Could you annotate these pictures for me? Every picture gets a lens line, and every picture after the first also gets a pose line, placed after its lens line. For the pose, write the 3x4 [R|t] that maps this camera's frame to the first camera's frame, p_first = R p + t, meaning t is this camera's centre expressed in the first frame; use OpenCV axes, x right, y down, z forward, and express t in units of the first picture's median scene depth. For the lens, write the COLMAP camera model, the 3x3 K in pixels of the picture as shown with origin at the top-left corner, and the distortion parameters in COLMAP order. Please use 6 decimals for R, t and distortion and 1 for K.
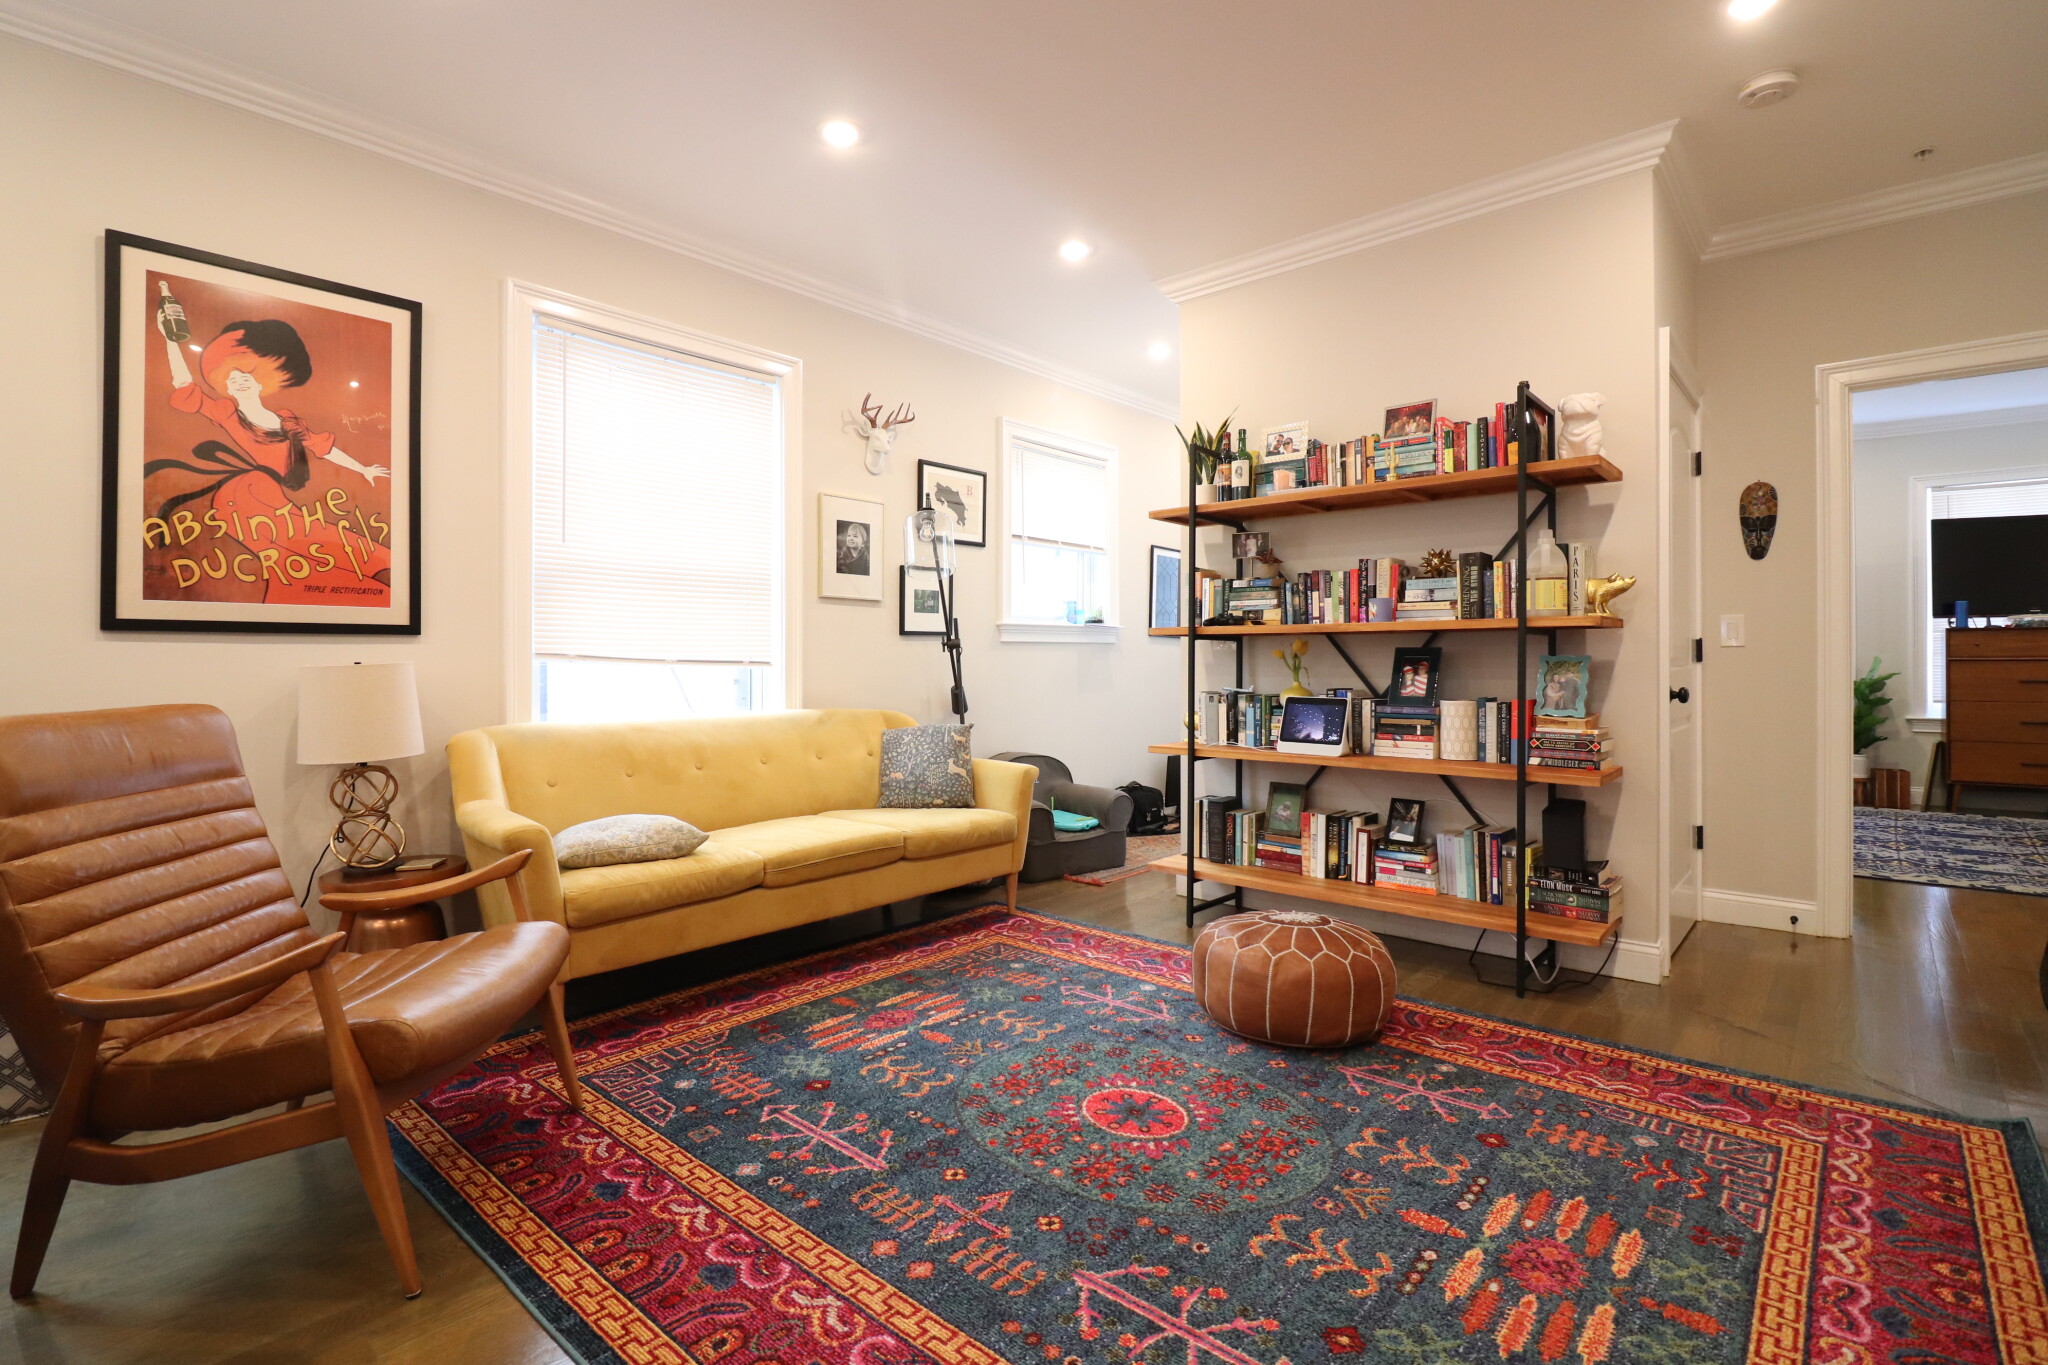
lens RADIAL K [[951.3, 0, 1017.8], [0, 951.3, 660.4], [0, 0, 1]] dist [0.002009, -0.014768]
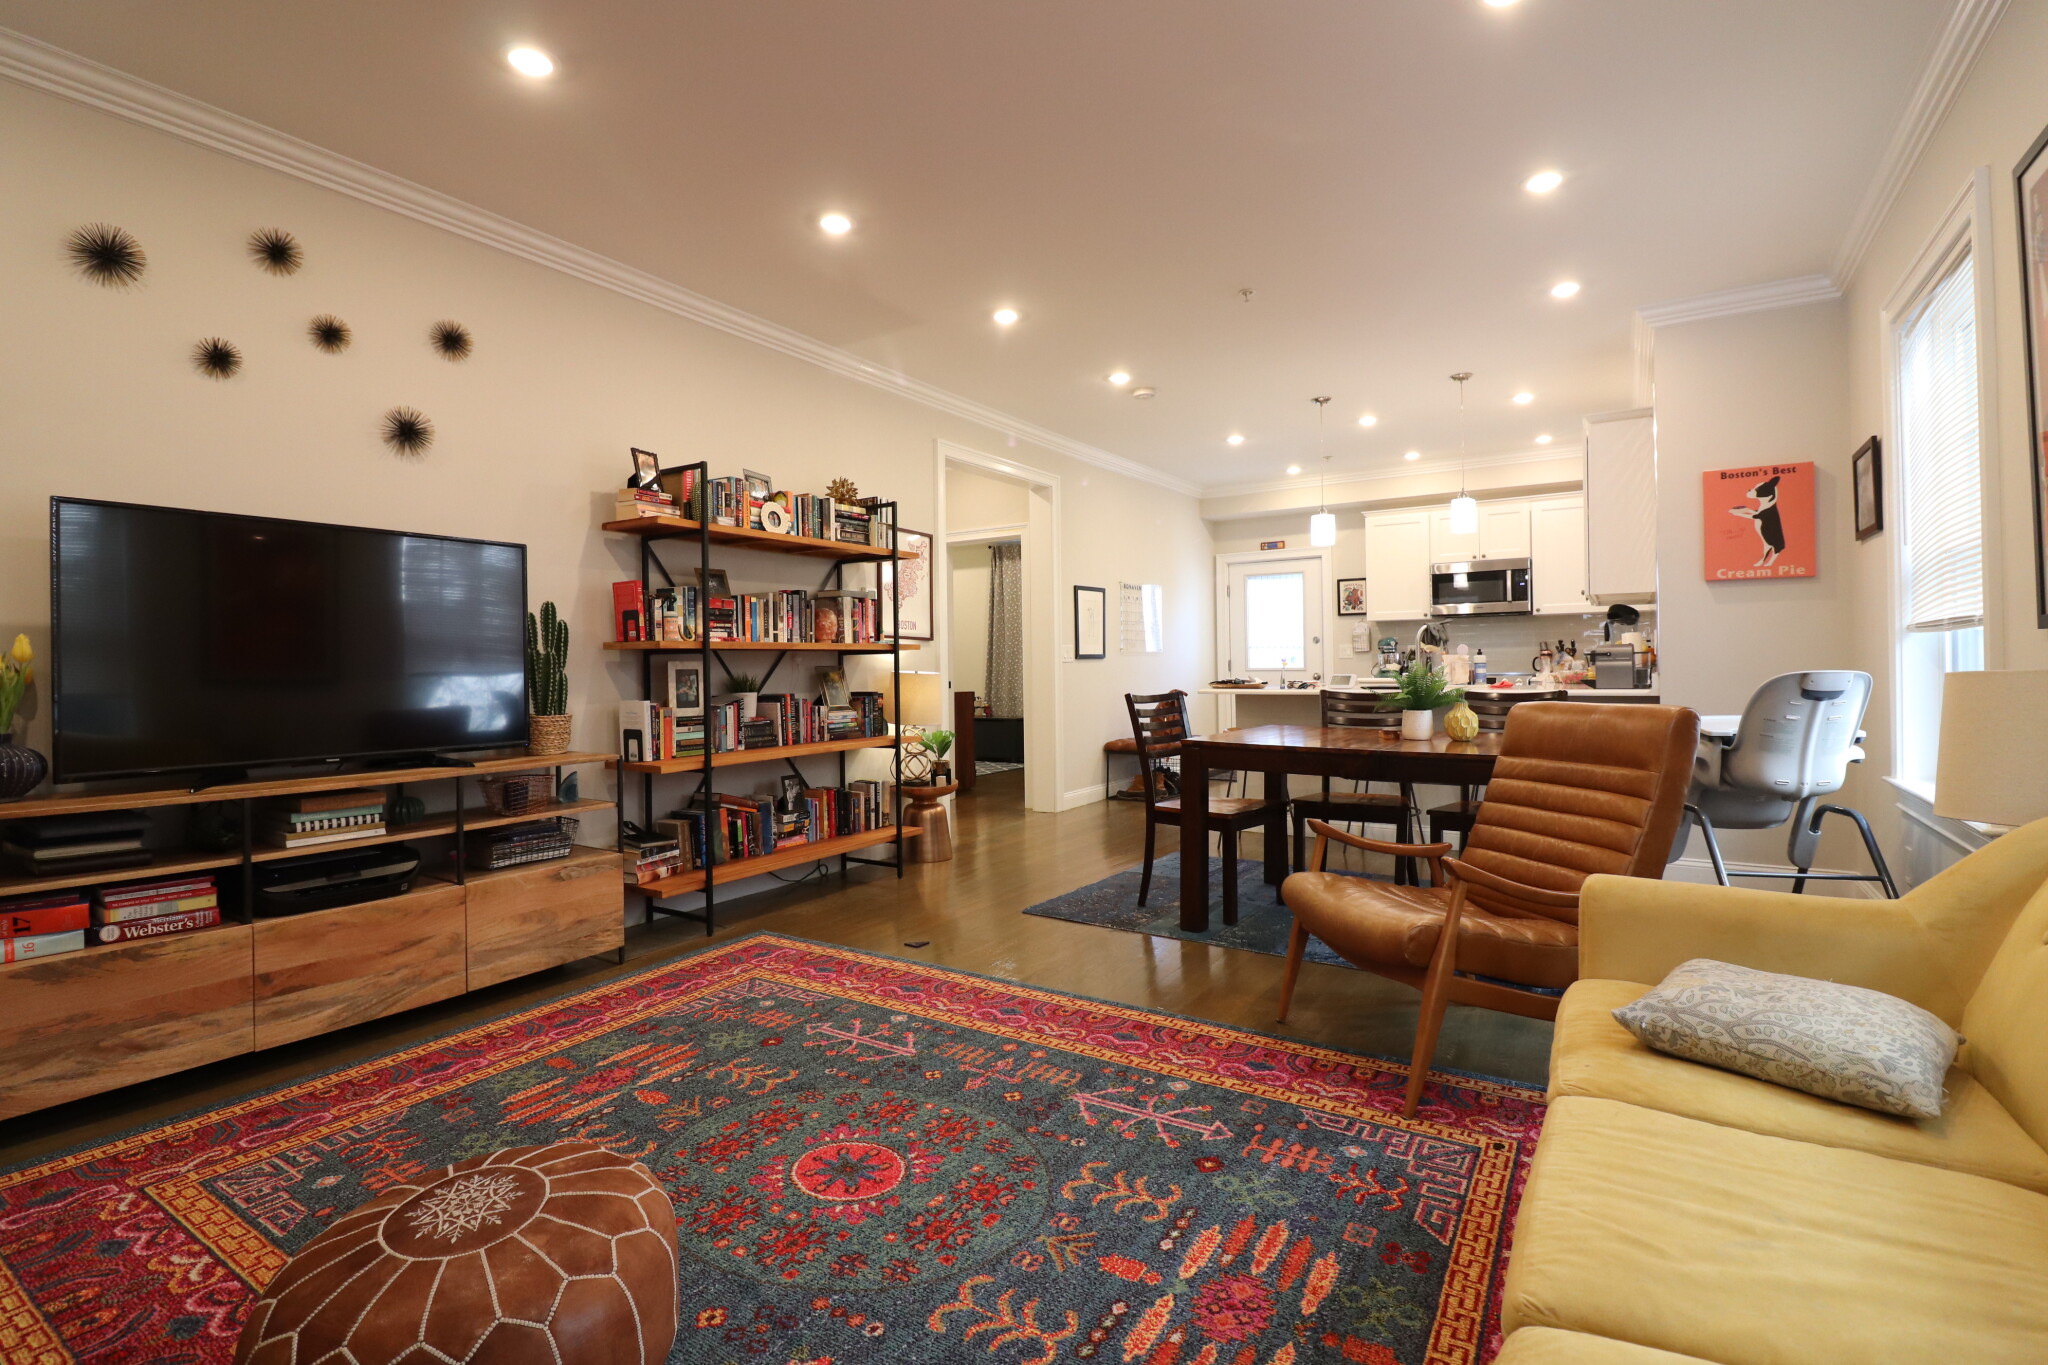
lens RADIAL K [[951.3, 0, 1017.8], [0, 951.3, 660.4], [0, 0, 1]] dist [0.002009, -0.014768]
pose [[-0.987454, 0.012878, -0.157379, 0.065343], [0.014172, 0.999874, -0.007105, -0.007508], [0.157267, -0.009246, -0.987513, 1.285285]]
